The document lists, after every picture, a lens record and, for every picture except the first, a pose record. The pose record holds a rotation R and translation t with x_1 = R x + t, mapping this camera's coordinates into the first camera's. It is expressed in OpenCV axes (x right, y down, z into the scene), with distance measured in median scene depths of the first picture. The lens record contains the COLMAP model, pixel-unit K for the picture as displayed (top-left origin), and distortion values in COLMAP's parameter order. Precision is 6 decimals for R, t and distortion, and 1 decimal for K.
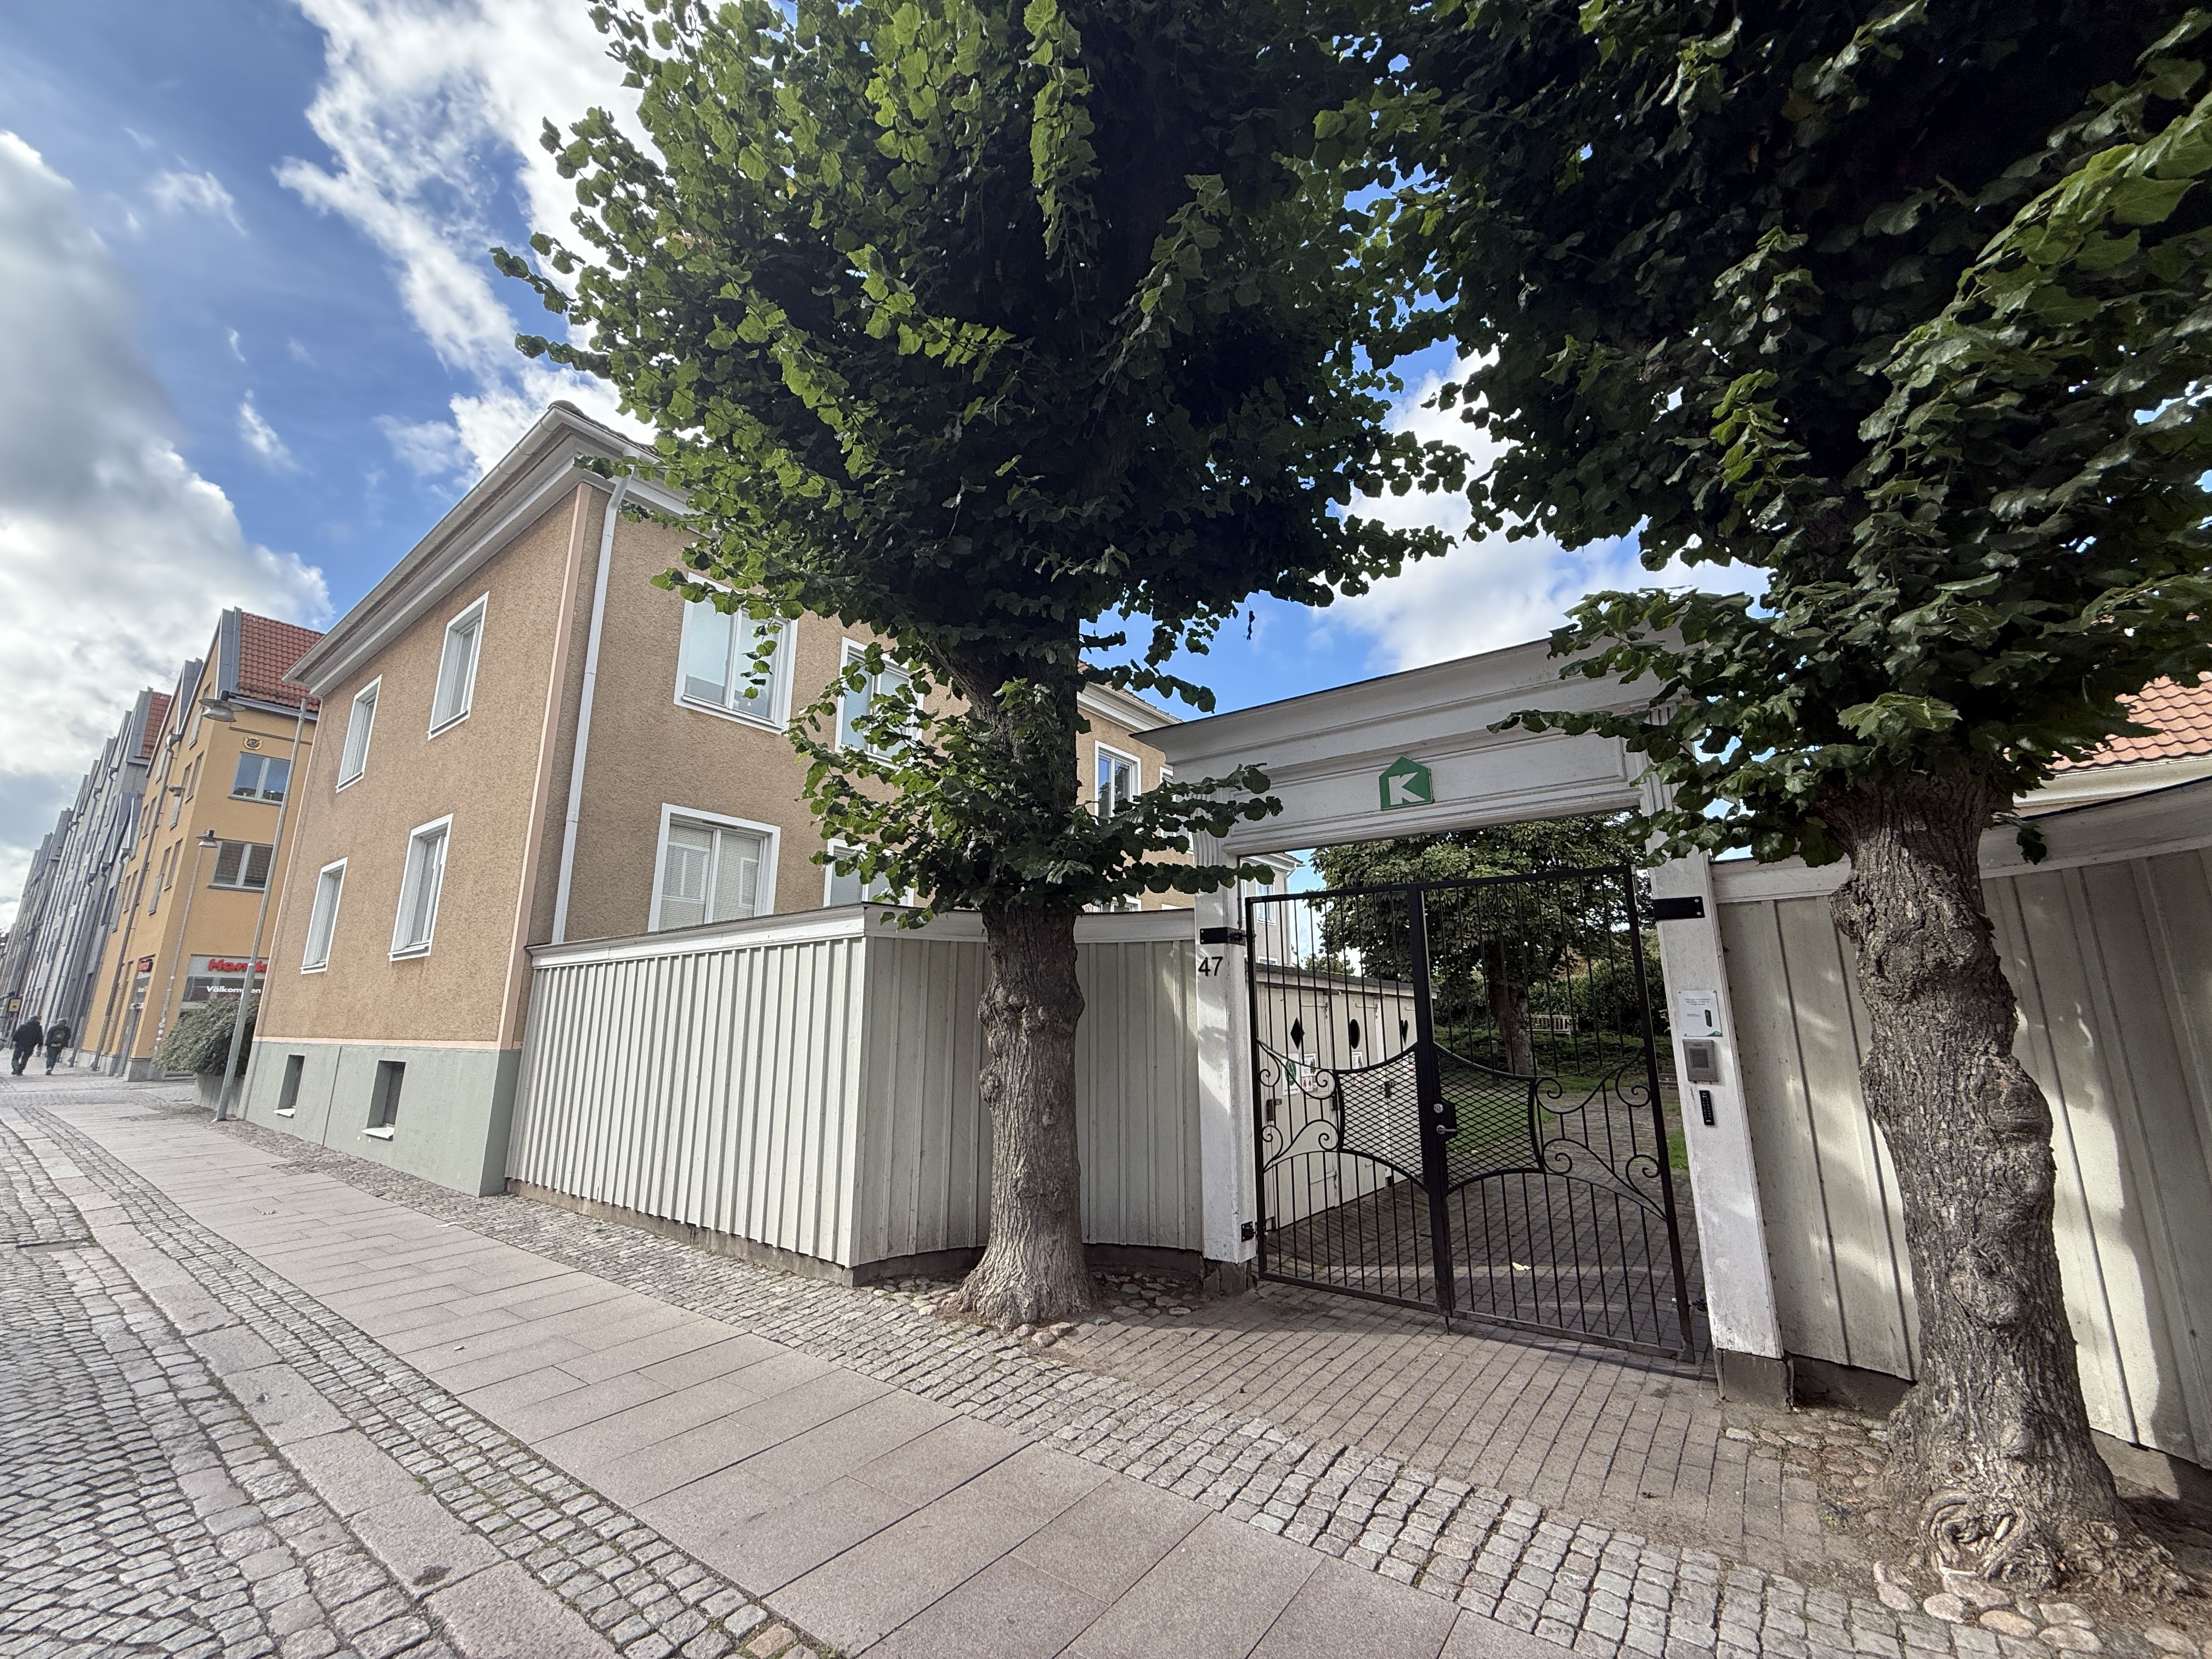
lens RADIAL K [[882.9, 0, 1108.3], [0, 882.9, 826.9], [0, 0, 1]] dist [-0.000663, -0.000055]
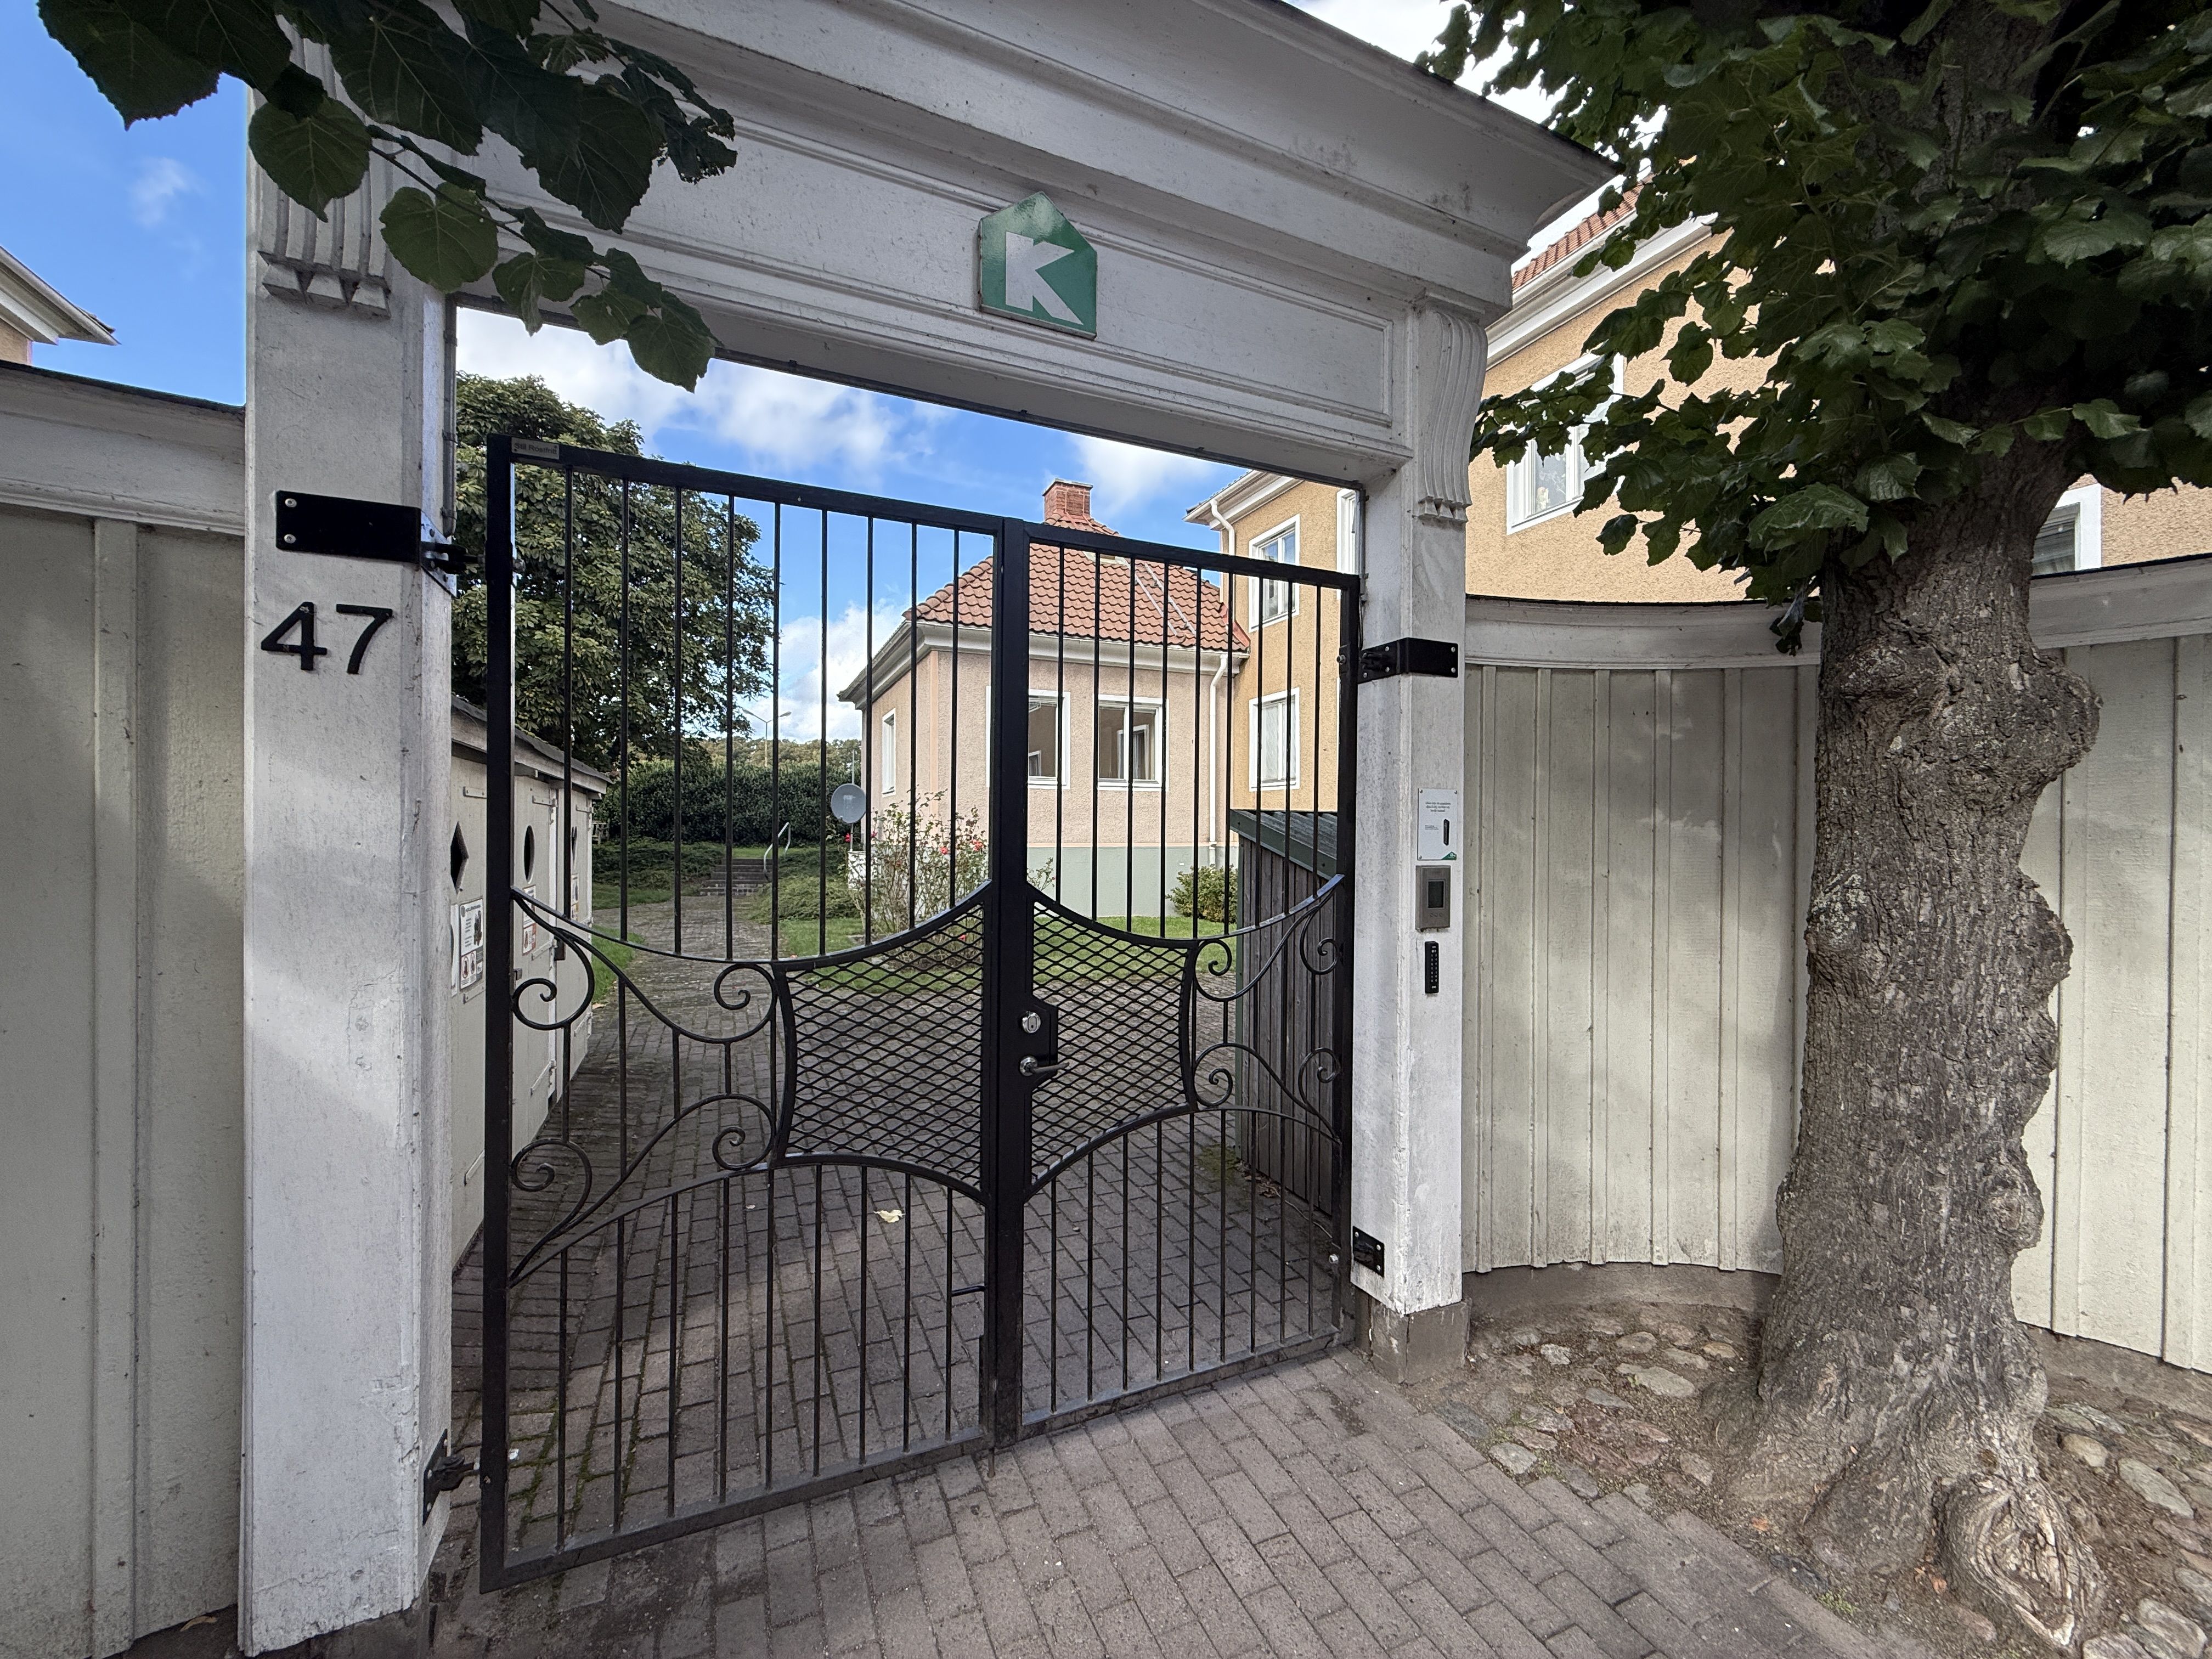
lens RADIAL K [[882.9, 0, 1109.4], [0, 882.9, 829.3], [0, 0, 1]] dist [-0.000663, -0.000055]
pose [[0.495260, 0.001793, 0.868743, 0.000000], [-0.191725, 0.975567, 0.107287, 0.158915], [-0.847325, -0.219695, 0.483503, 0.740006]]
